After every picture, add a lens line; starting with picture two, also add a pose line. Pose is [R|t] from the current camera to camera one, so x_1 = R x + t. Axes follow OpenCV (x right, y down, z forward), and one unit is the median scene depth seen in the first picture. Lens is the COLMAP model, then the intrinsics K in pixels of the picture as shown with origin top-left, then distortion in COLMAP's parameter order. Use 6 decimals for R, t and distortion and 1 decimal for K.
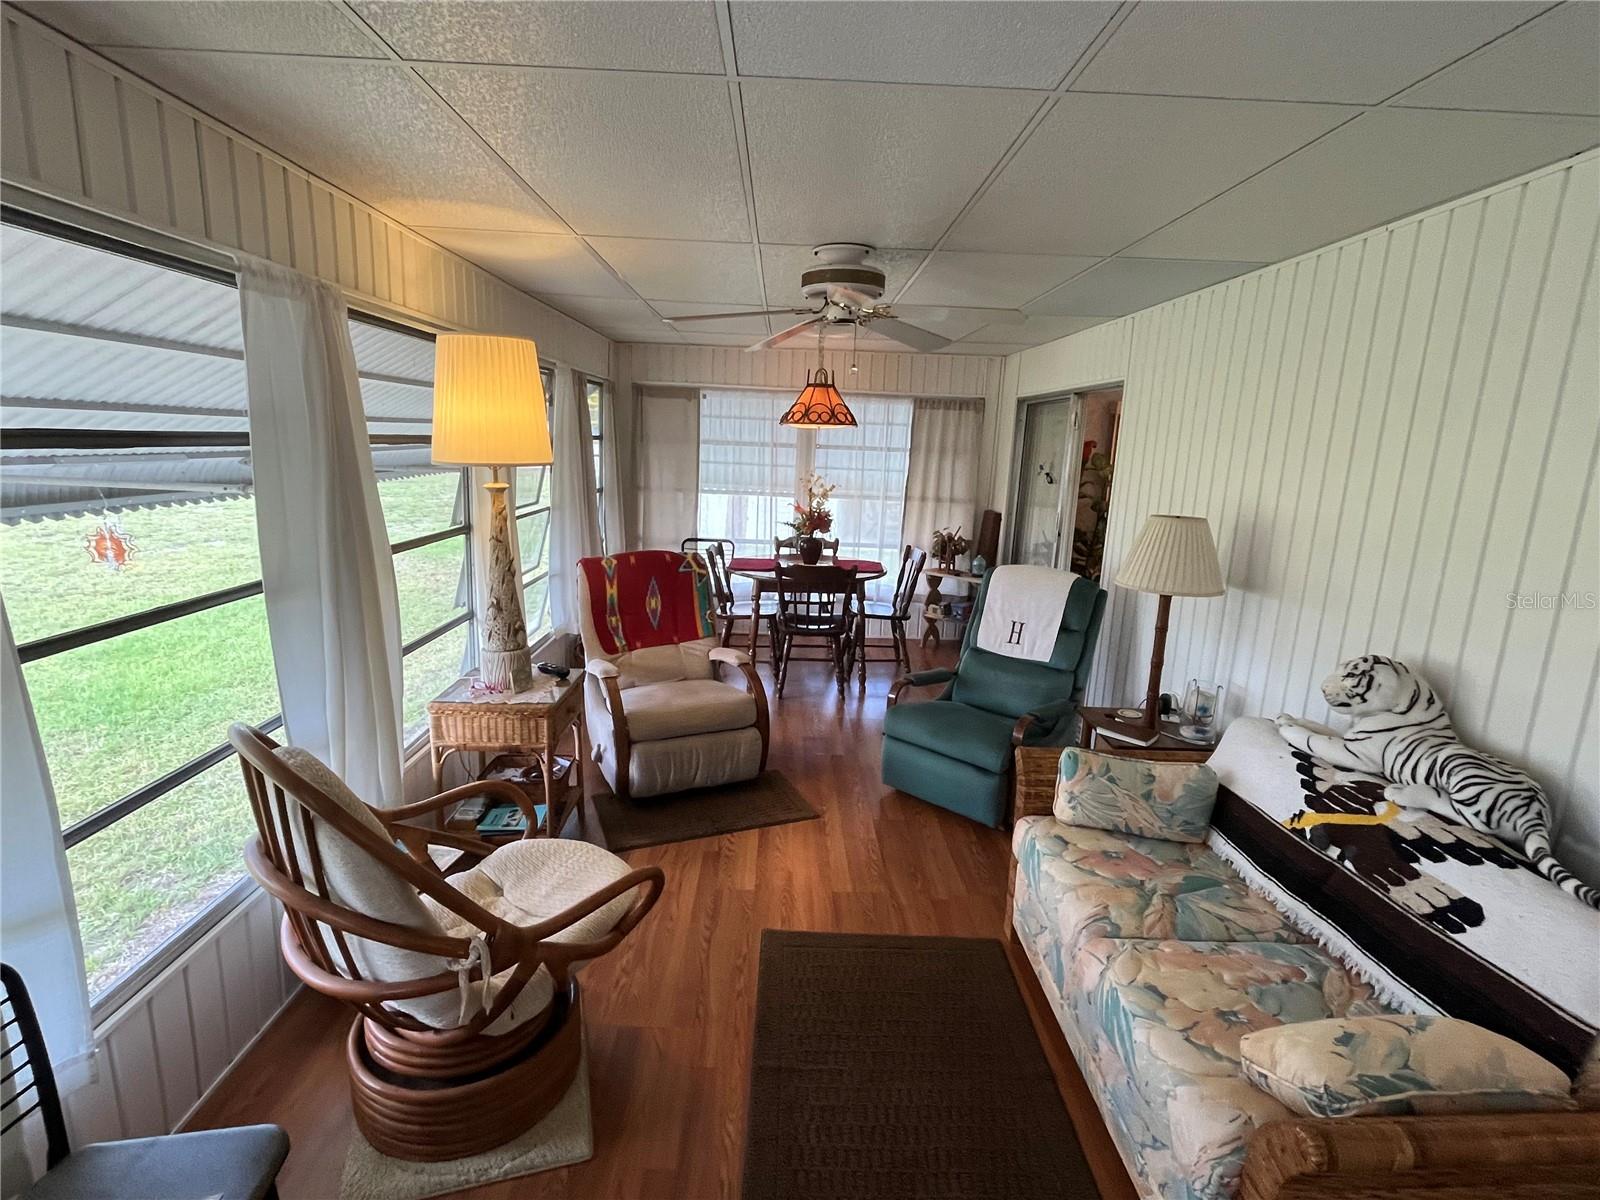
lens RADIAL K [[787.9, 0, 800.6], [0, 787.9, 597.5], [0, 0, 1]] dist [-0.001108, -0.000320]
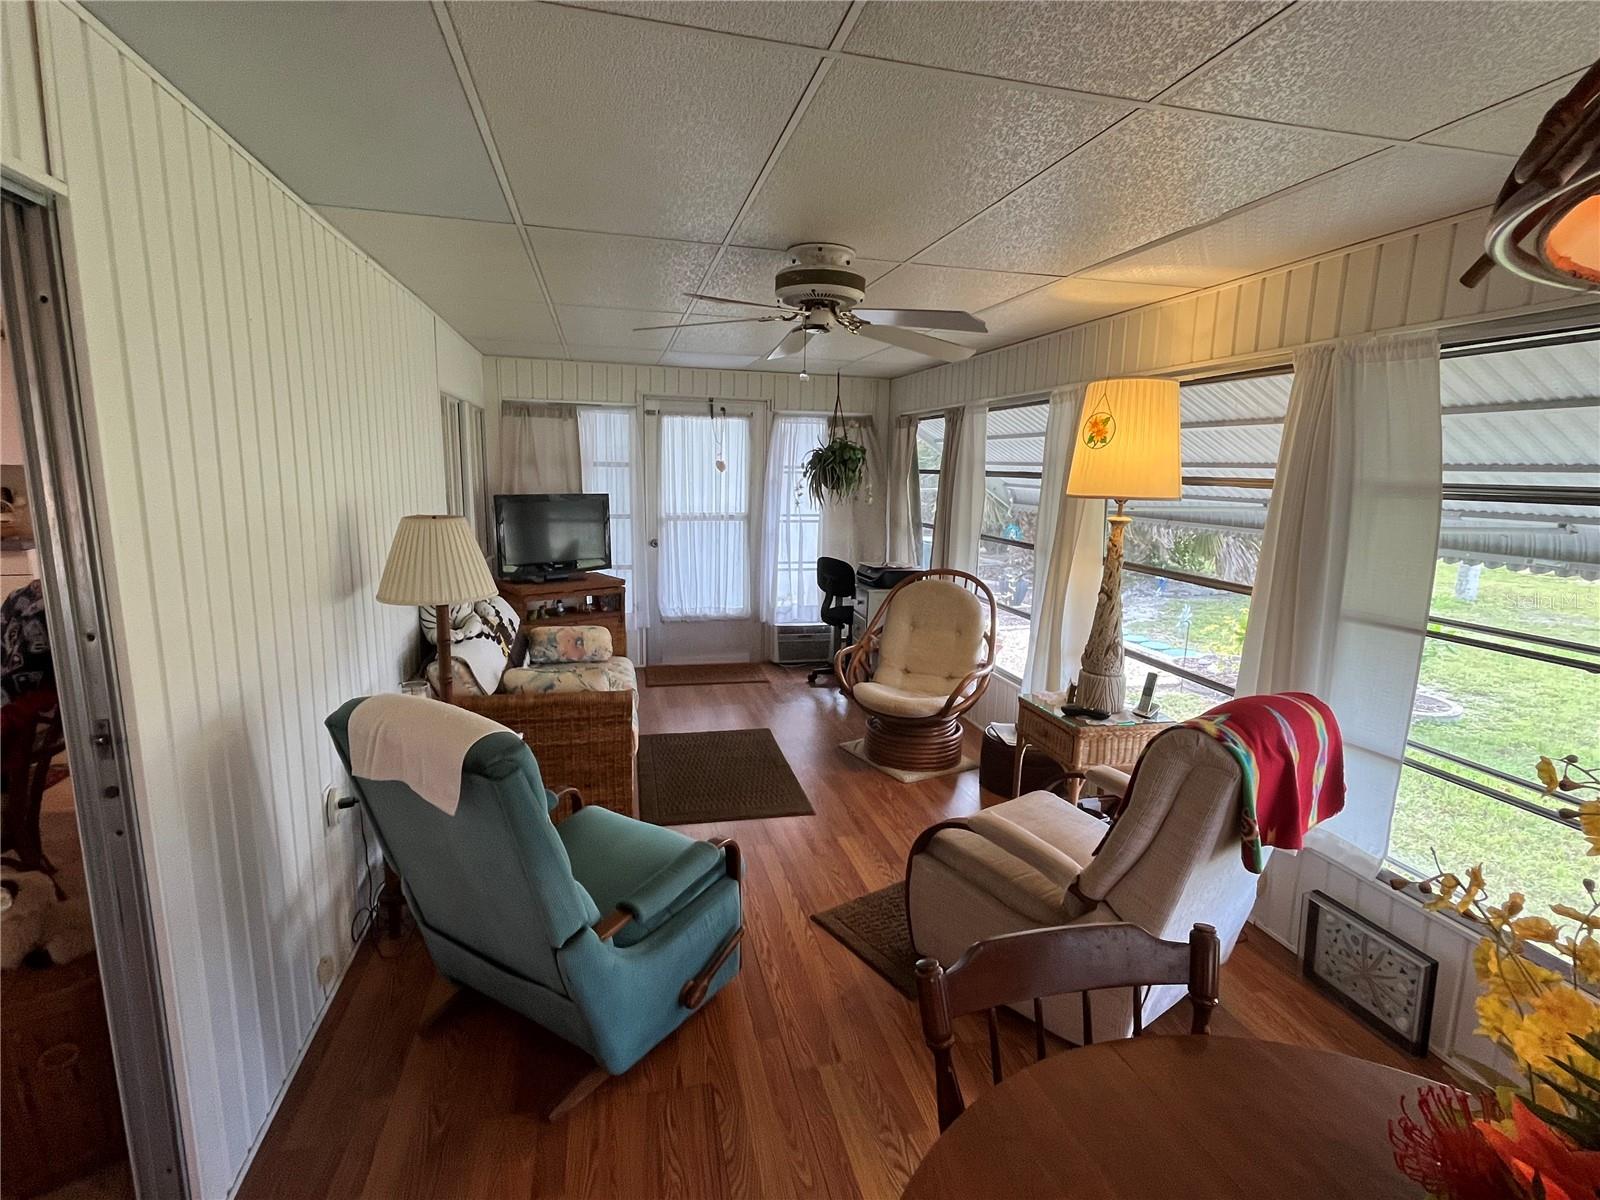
lens RADIAL K [[787.9, 0, 800.6], [0, 787.9, 597.5], [0, 0, 1]] dist [-0.001108, -0.000320]
pose [[-0.972340, -0.019502, -0.232752, 0.295766], [-0.099818, 0.935620, 0.338602, -0.354245], [0.211164, 0.352469, -0.911688, 1.887846]]
